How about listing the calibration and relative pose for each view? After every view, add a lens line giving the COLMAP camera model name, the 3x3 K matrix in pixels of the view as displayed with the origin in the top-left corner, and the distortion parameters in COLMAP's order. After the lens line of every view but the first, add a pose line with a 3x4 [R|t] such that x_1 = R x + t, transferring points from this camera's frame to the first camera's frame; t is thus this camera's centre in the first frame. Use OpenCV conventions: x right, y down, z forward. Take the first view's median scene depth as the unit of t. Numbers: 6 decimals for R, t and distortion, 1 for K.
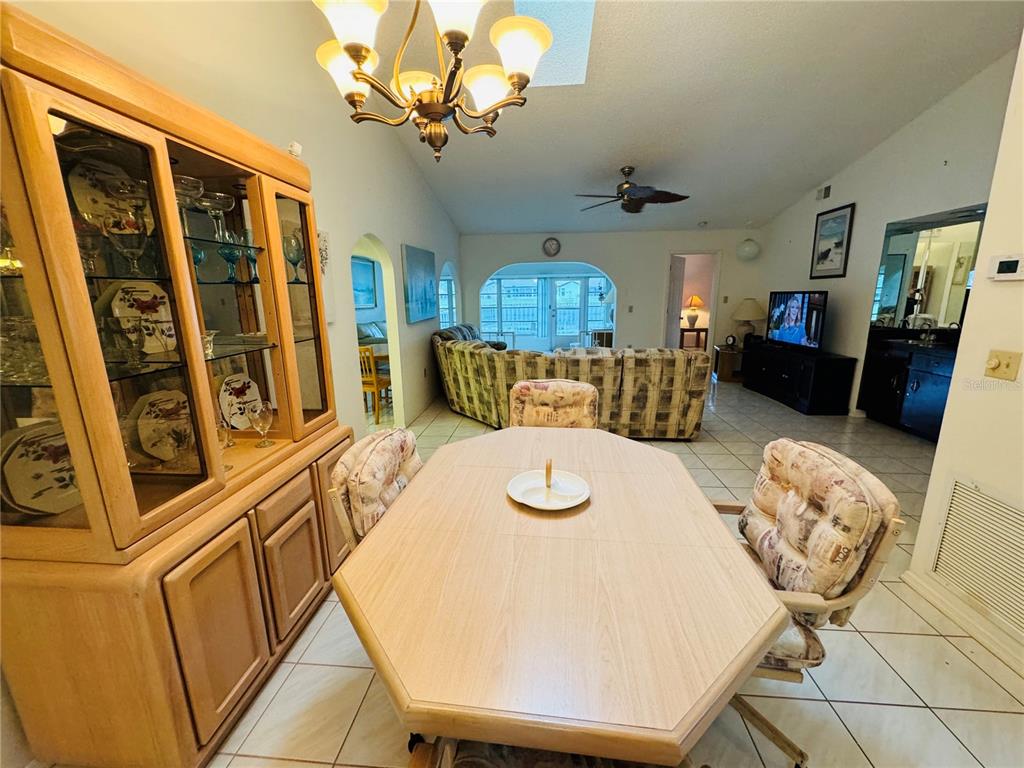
lens RADIAL K [[406.6, 0, 509.3], [0, 406.6, 383.2], [0, 0, 1]] dist [-0.005510, -0.000512]
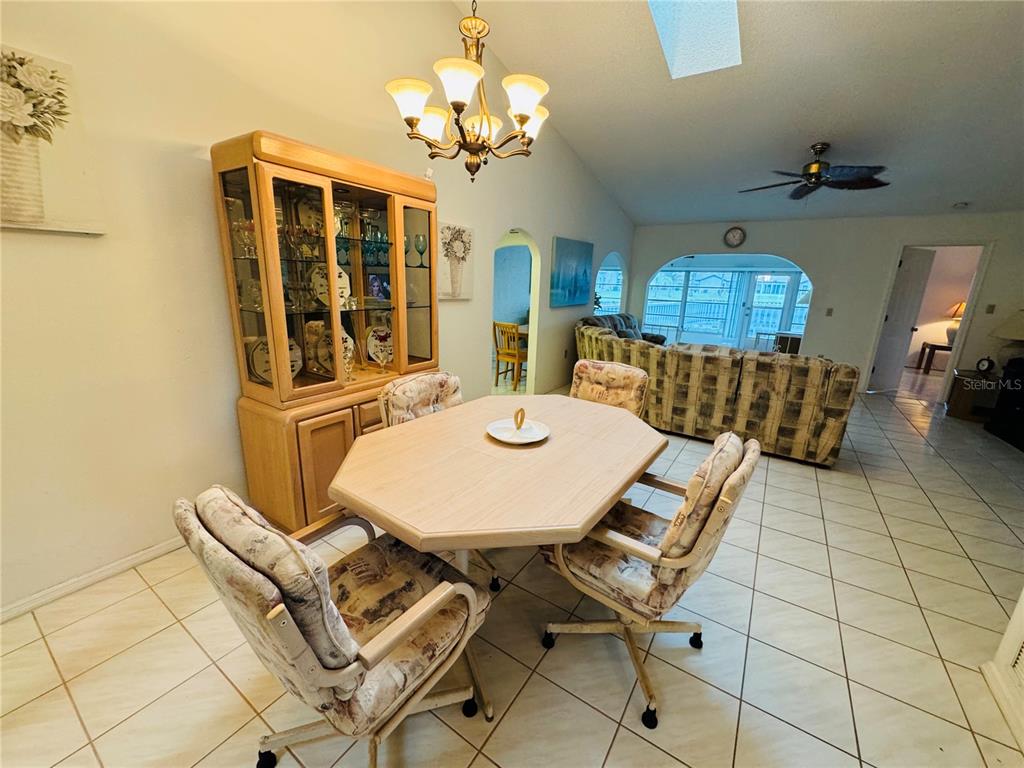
lens RADIAL K [[406.6, 0, 511.3], [0, 406.6, 384.0], [0, 0, 1]] dist [-0.005510, -0.000512]
pose [[0.877616, 0.157608, -0.452714, 0.242890], [-0.145804, 0.987424, 0.061111, 0.013760], [0.456653, 0.012375, 0.889559, -0.063769]]
